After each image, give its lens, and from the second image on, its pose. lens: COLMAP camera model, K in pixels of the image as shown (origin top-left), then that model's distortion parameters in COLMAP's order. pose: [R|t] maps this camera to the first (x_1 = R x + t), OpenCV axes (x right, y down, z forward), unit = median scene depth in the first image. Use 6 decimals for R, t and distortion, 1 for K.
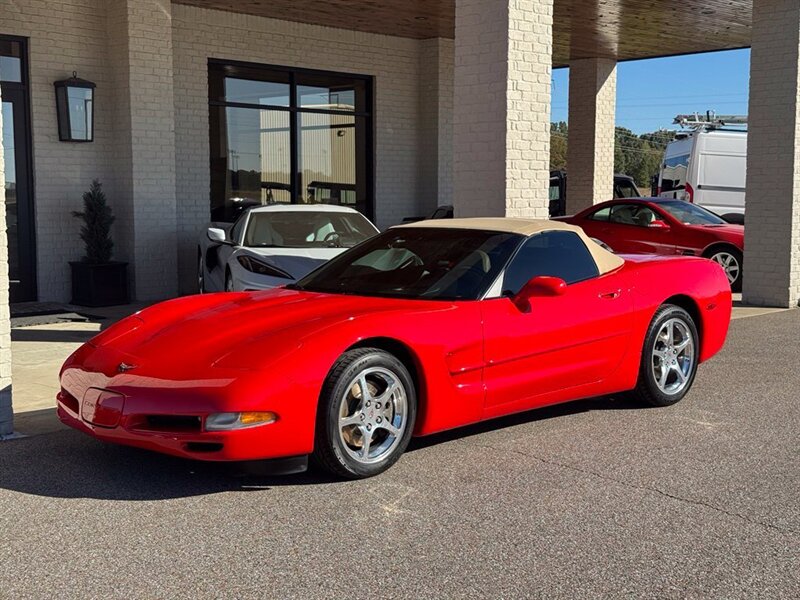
lens RADIAL K [[1118.4, 0, 401.5], [0, 1118.4, 296.2], [0, 0, 1]] dist [0.132173, 0.000000]
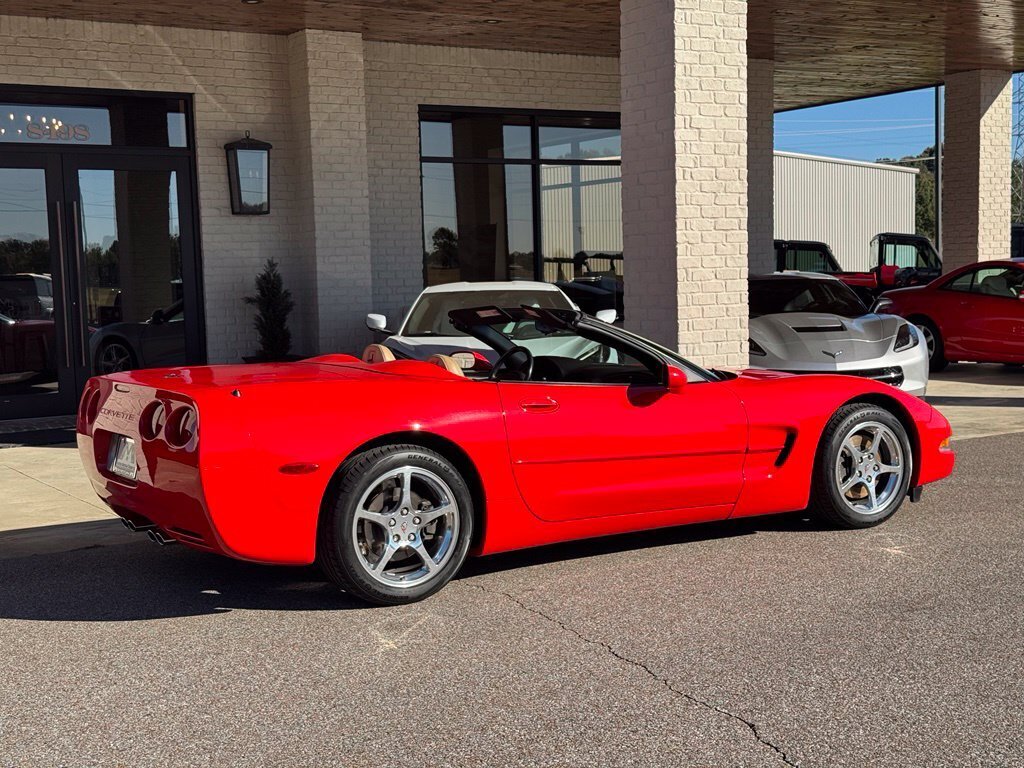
lens RADIAL K [[1431.6, 0, 512.2], [0, 1431.6, 388.7], [0, 0, 1]] dist [0.132173, 0.000000]
pose [[0.969545, -0.006147, -0.244837, 0.187219], [0.004983, 0.999973, -0.005375, -0.000036], [0.244863, 0.003991, 0.969549, 0.012091]]
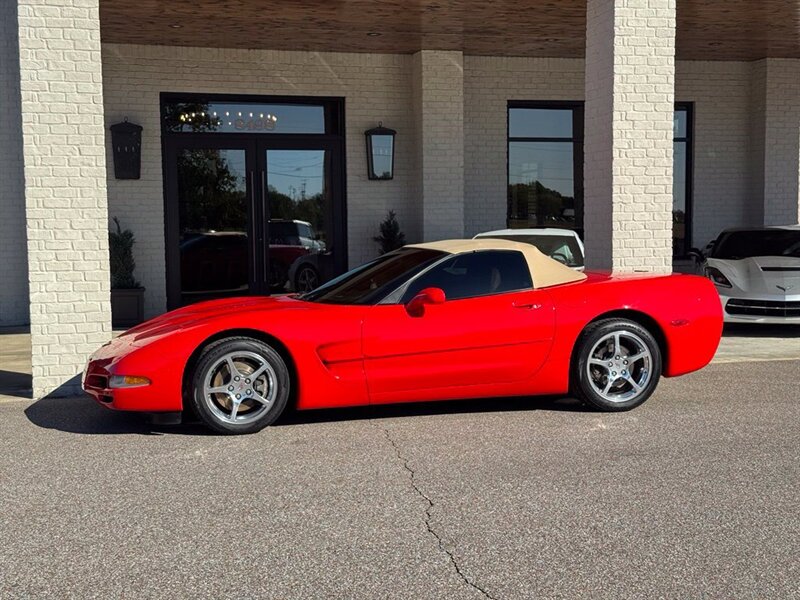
lens RADIAL K [[1118.4, 0, 402.5], [0, 1118.4, 298.6], [0, 0, 1]] dist [0.132173, 0.000000]
pose [[0.868634, 0.022492, -0.494944, 0.377626], [-0.032959, 0.999379, -0.012428, 0.005436], [0.494357, 0.027108, 0.868836, -0.027065]]
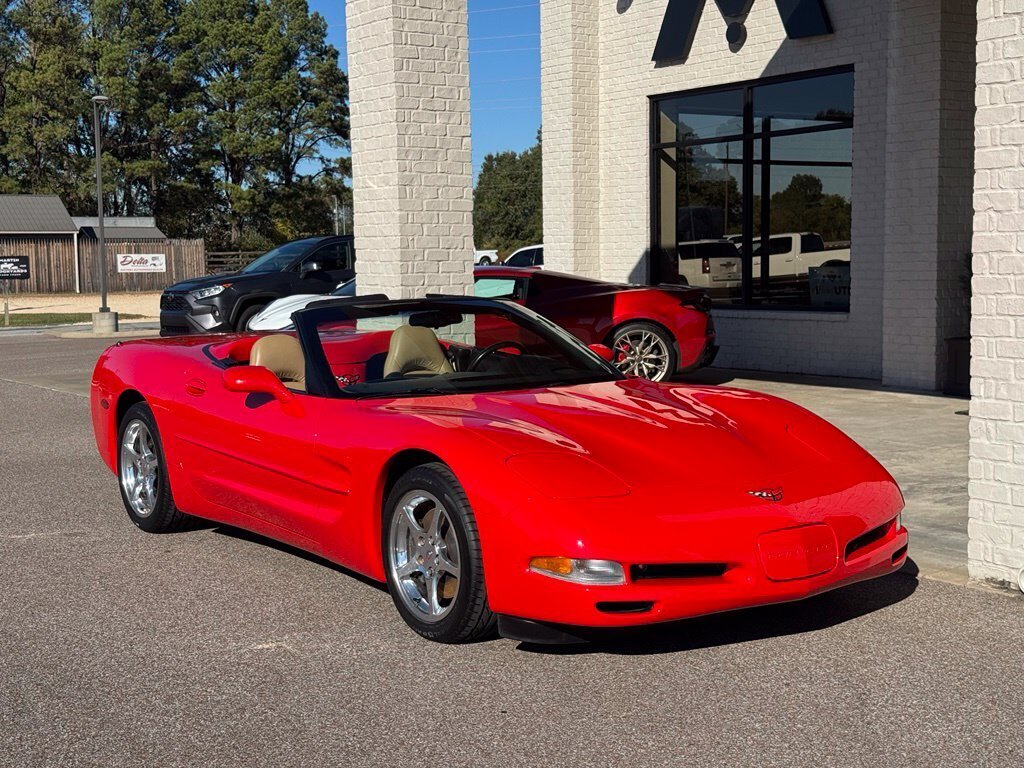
lens RADIAL K [[1431.6, 0, 510.8], [0, 1431.6, 390.1], [0, 0, 1]] dist [0.132173, 0.000000]
pose [[-0.179209, 0.098543, -0.978863, 0.610465], [-0.074178, 0.990785, 0.113324, -0.071172], [0.981011, 0.092919, -0.170248, 0.766537]]
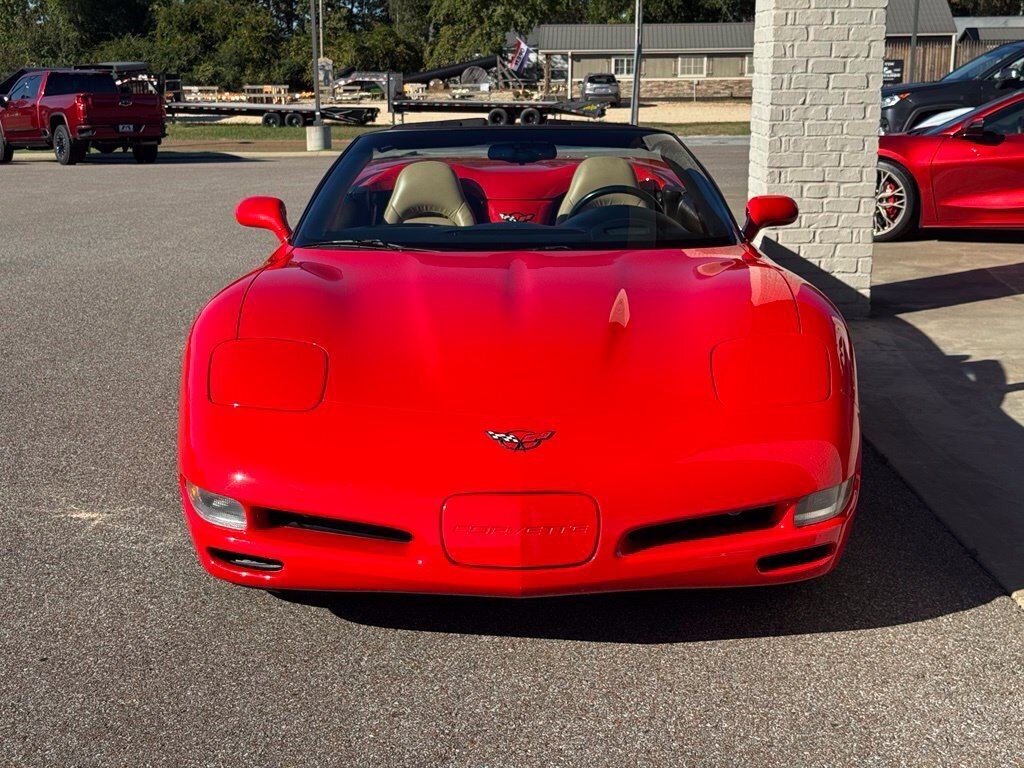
lens RADIAL K [[1431.6, 0, 508.8], [0, 1431.6, 384.3], [0, 0, 1]] dist [0.132173, 0.000000]
pose [[-0.716770, 0.154277, -0.680029, 0.377130], [-0.059522, 0.958122, 0.280106, -0.089404], [0.694764, 0.241248, -0.677570, 0.964714]]
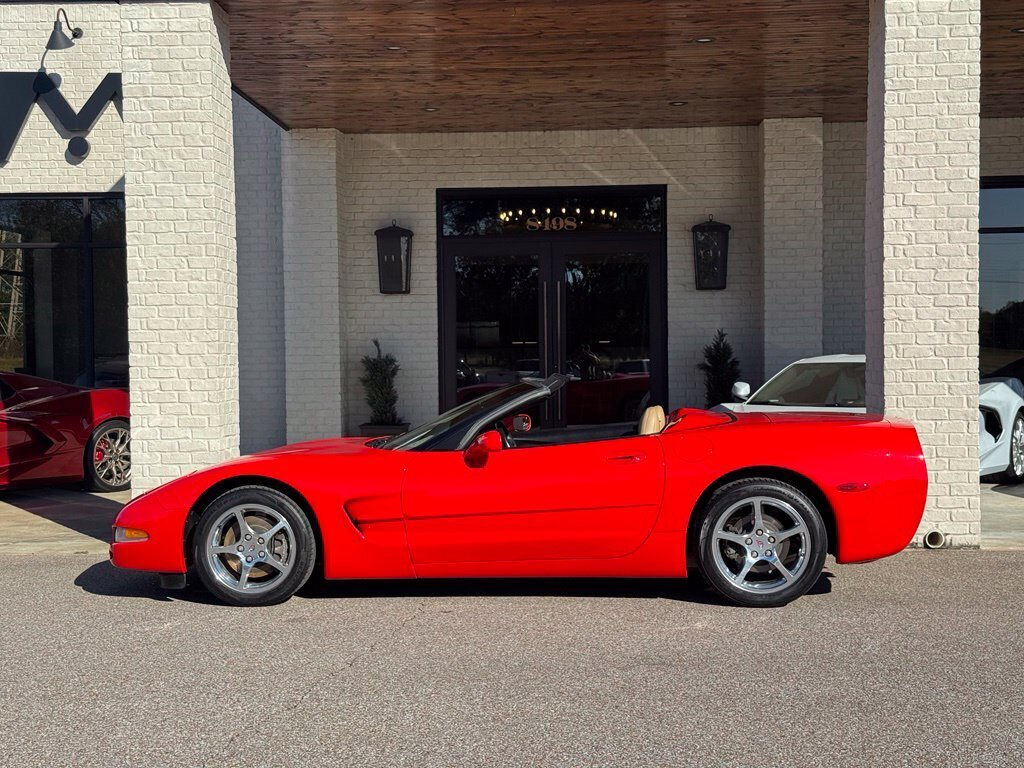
lens RADIAL K [[1431.6, 0, 509.1], [0, 1431.6, 380.8], [0, 0, 1]] dist [0.132173, 0.000000]
pose [[0.659090, 0.009131, -0.752009, 0.561467], [-0.058477, 0.997521, -0.039139, -0.007138], [0.749787, 0.069771, 0.657990, 0.125835]]
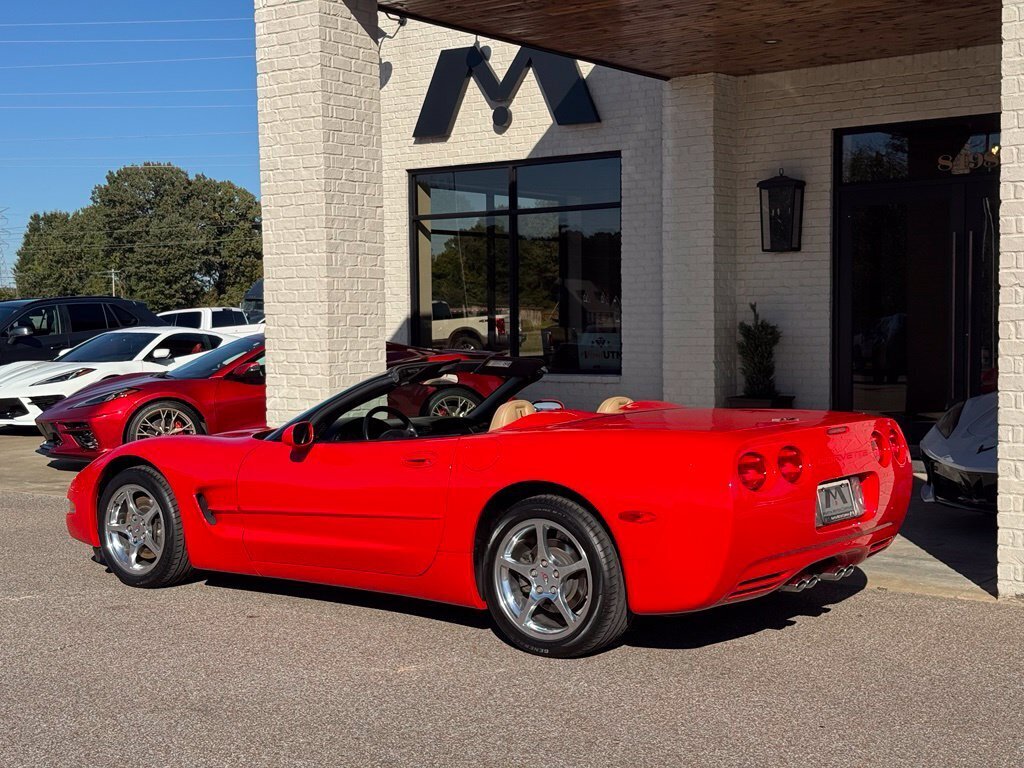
lens RADIAL K [[1431.6, 0, 506.4], [0, 1431.6, 386.3], [0, 0, 1]] dist [0.132173, 0.000000]
pose [[0.127655, 0.051208, -0.990496, 0.655971], [-0.079848, 0.995955, 0.041200, -0.054529], [0.988599, 0.073829, 0.131228, 0.552390]]
